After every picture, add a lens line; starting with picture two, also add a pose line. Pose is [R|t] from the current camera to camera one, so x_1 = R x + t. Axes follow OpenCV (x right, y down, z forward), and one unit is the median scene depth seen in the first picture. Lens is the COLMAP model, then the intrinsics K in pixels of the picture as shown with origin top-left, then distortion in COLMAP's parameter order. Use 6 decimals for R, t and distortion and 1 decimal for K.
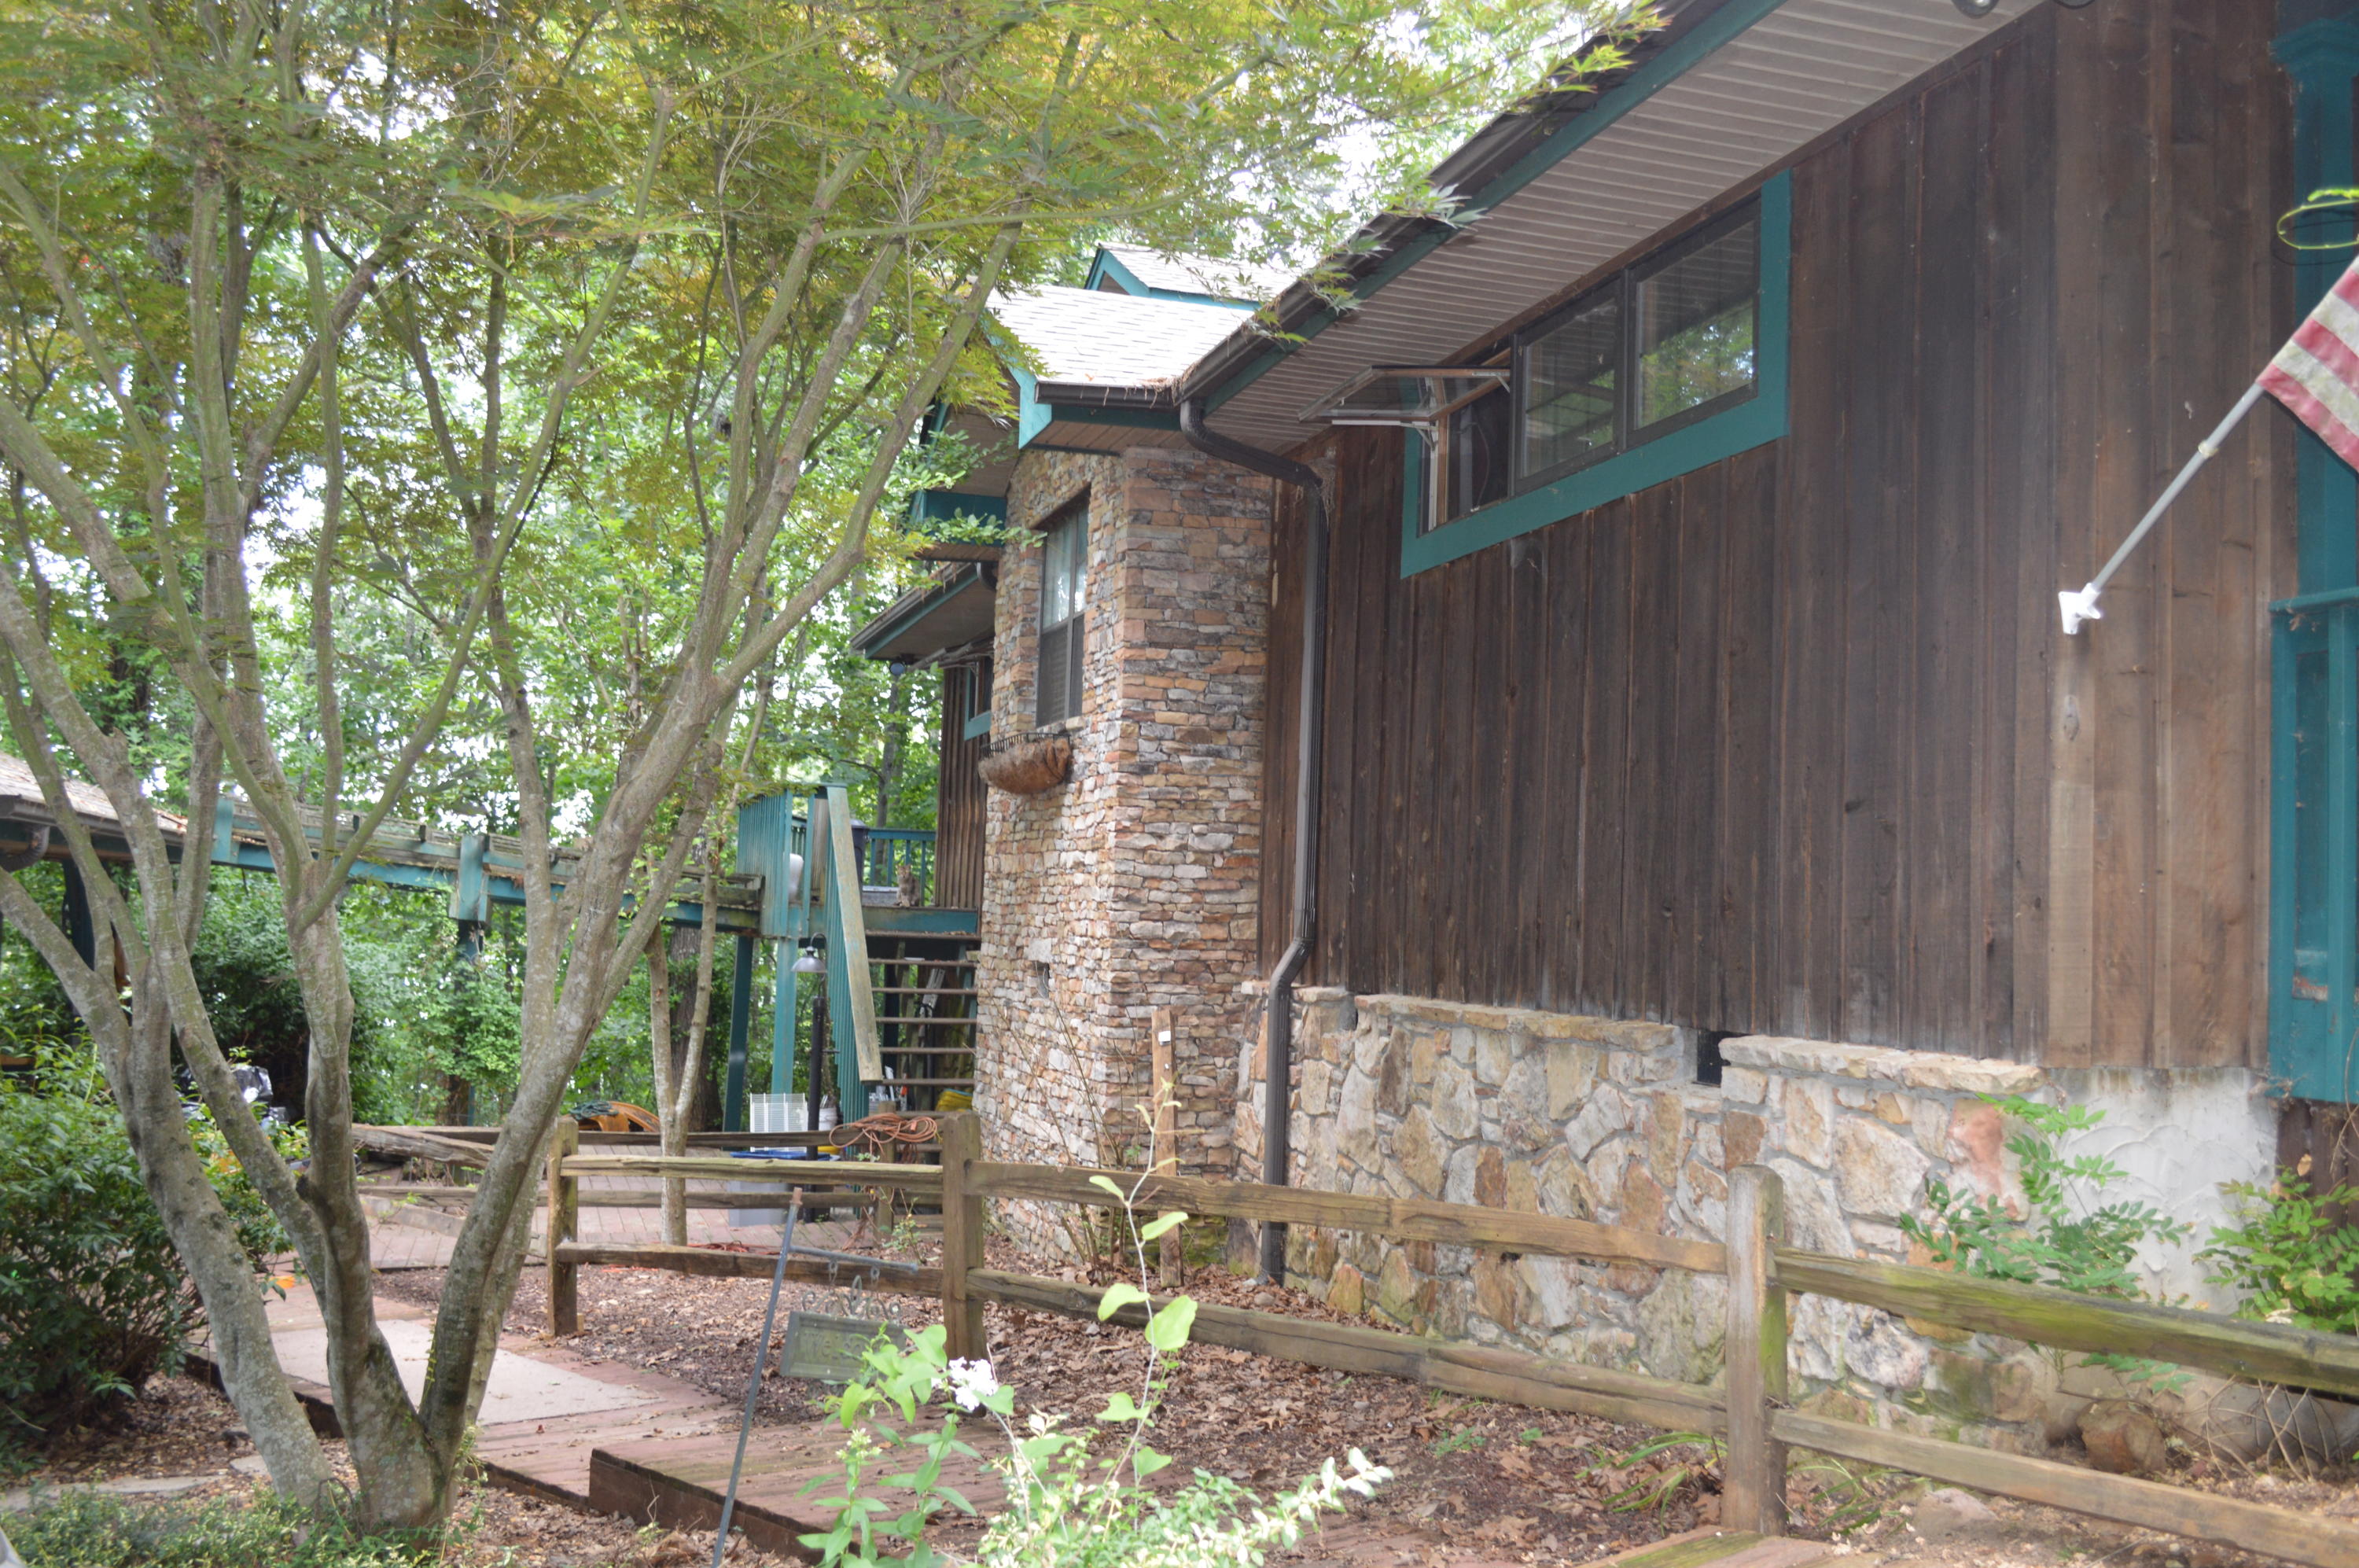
lens RADIAL K [[2134.9, 0, 1179.5], [0, 2134.9, 784.0], [0, 0, 1]] dist [-0.003111, -0.001831]
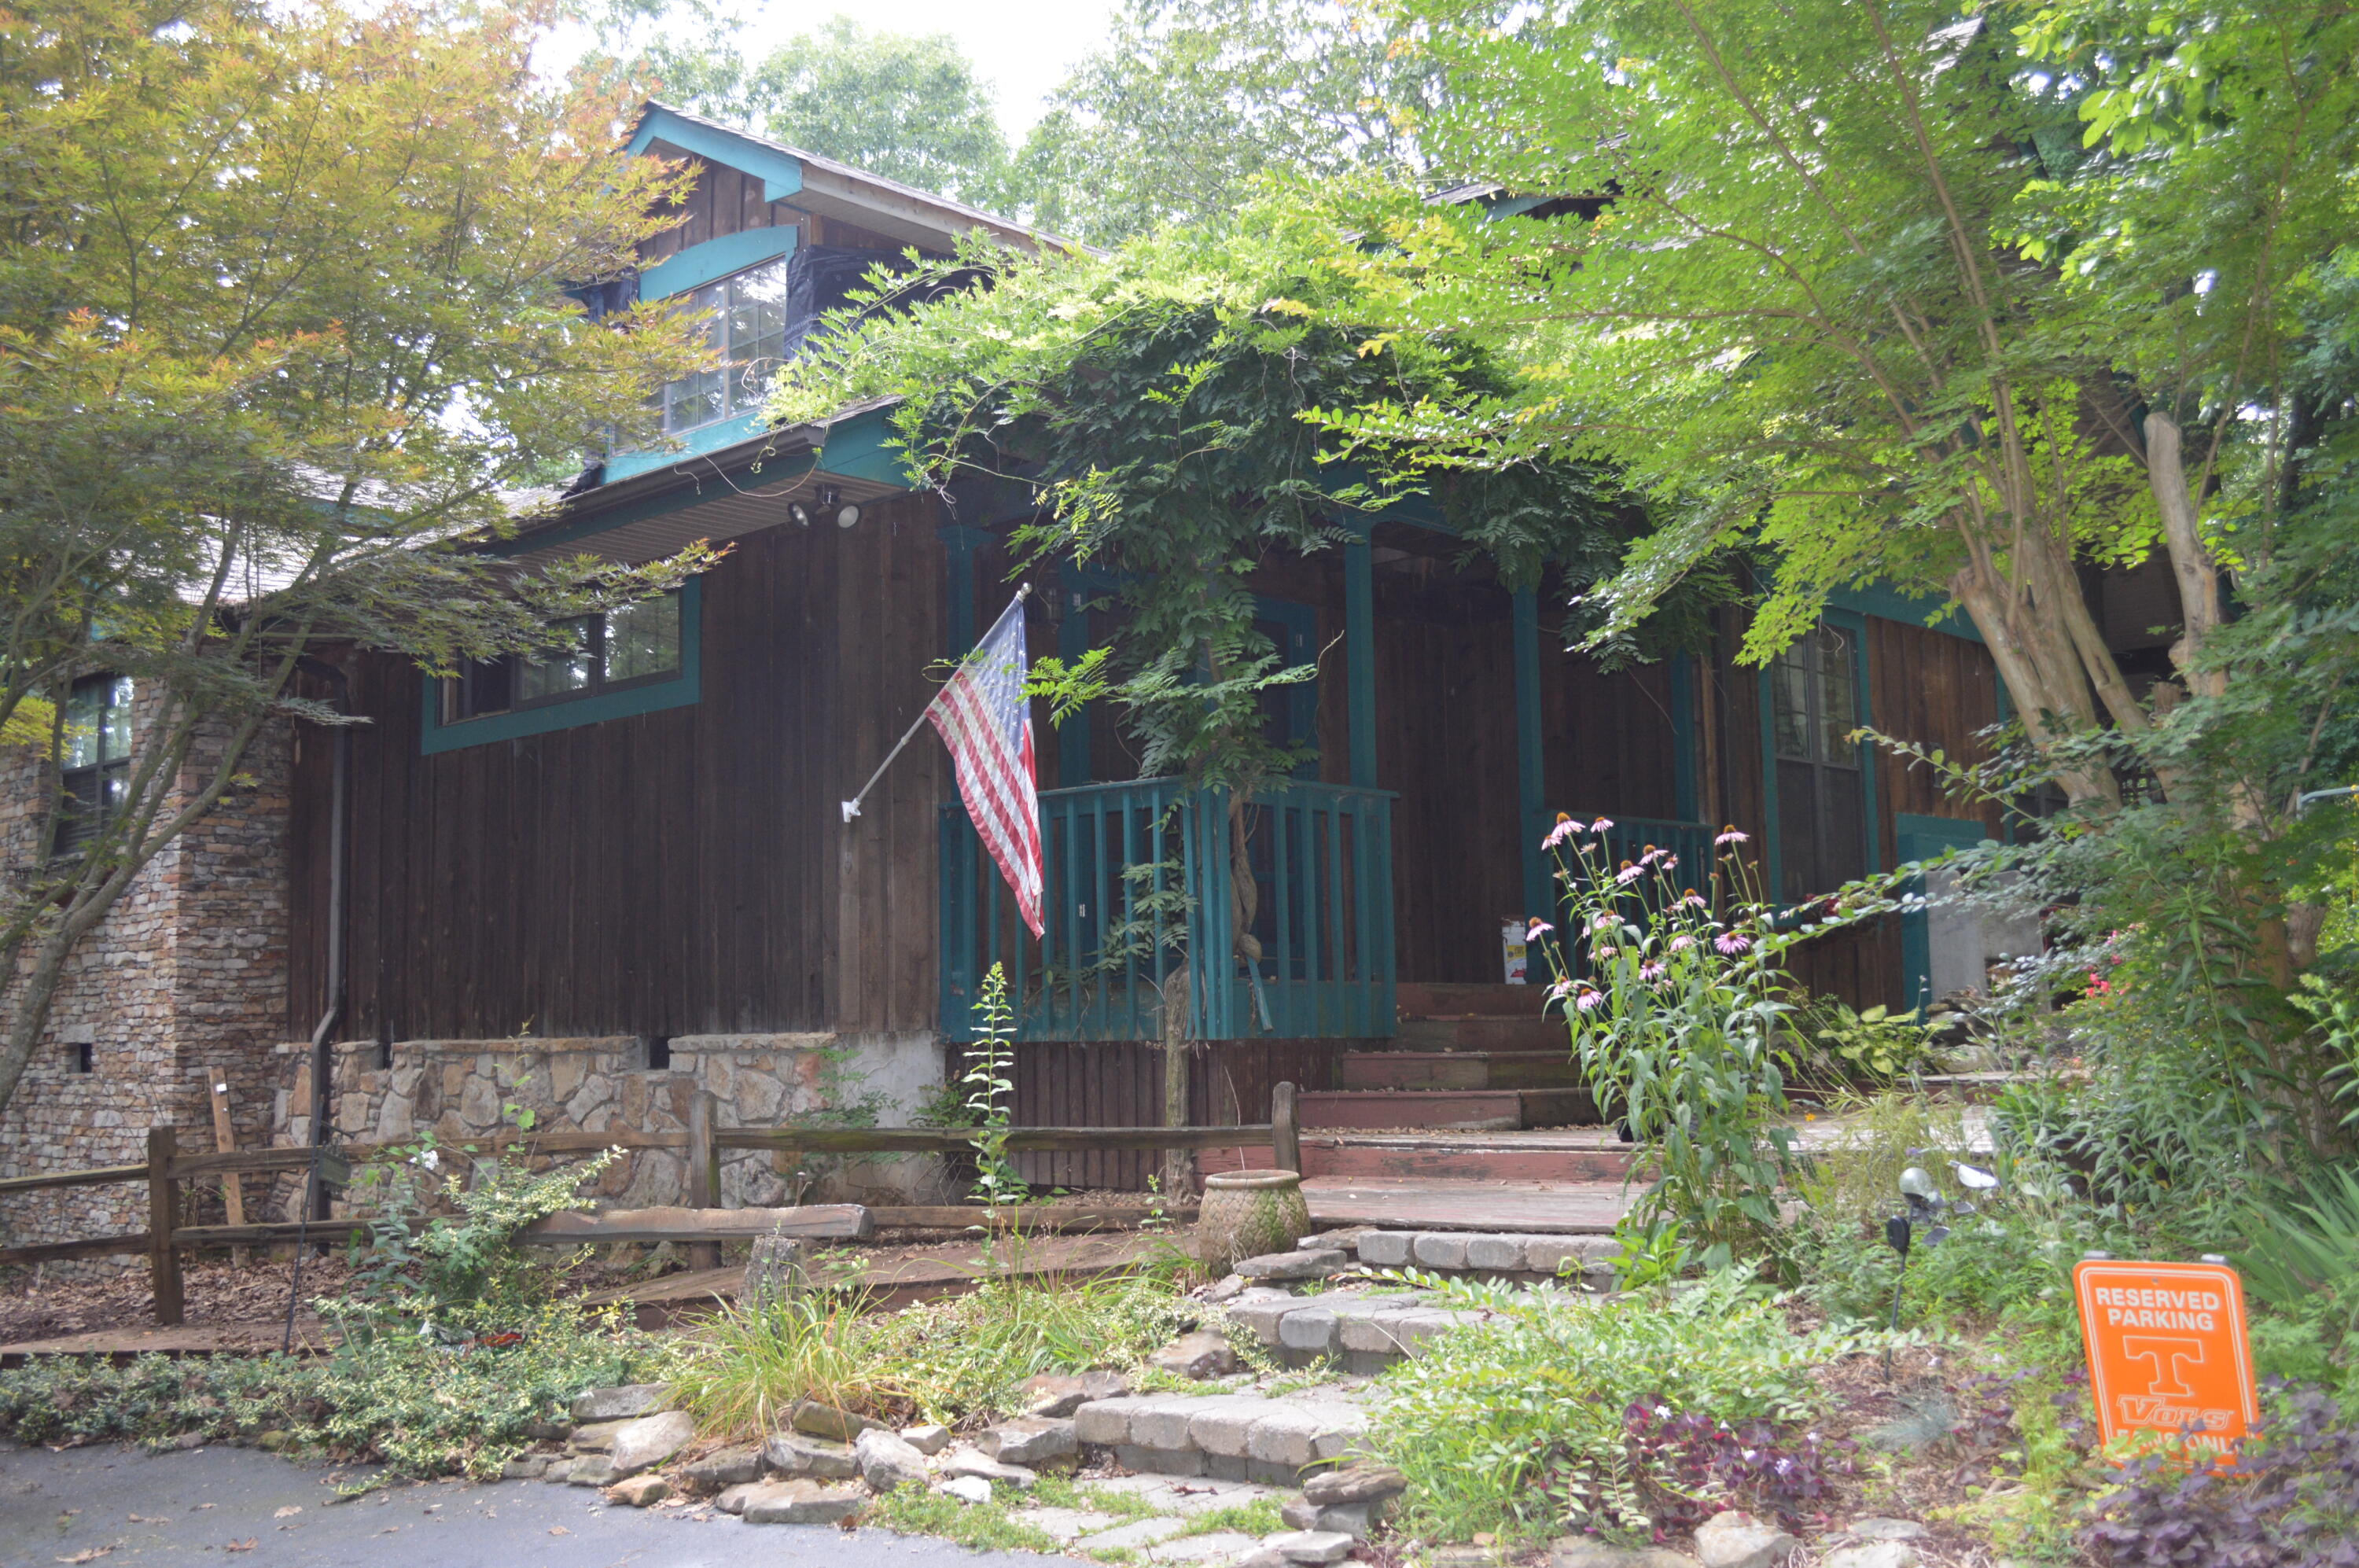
lens RADIAL K [[2425.6, 0, 1179.5], [0, 2425.6, 784.0], [0, 0, 1]] dist [-0.007430, -0.019793]
pose [[0.864378, -0.001331, 0.502841, -0.276077], [0.017817, 0.999450, -0.027982, -0.020482], [-0.502527, 0.033146, 0.863926, -0.678461]]
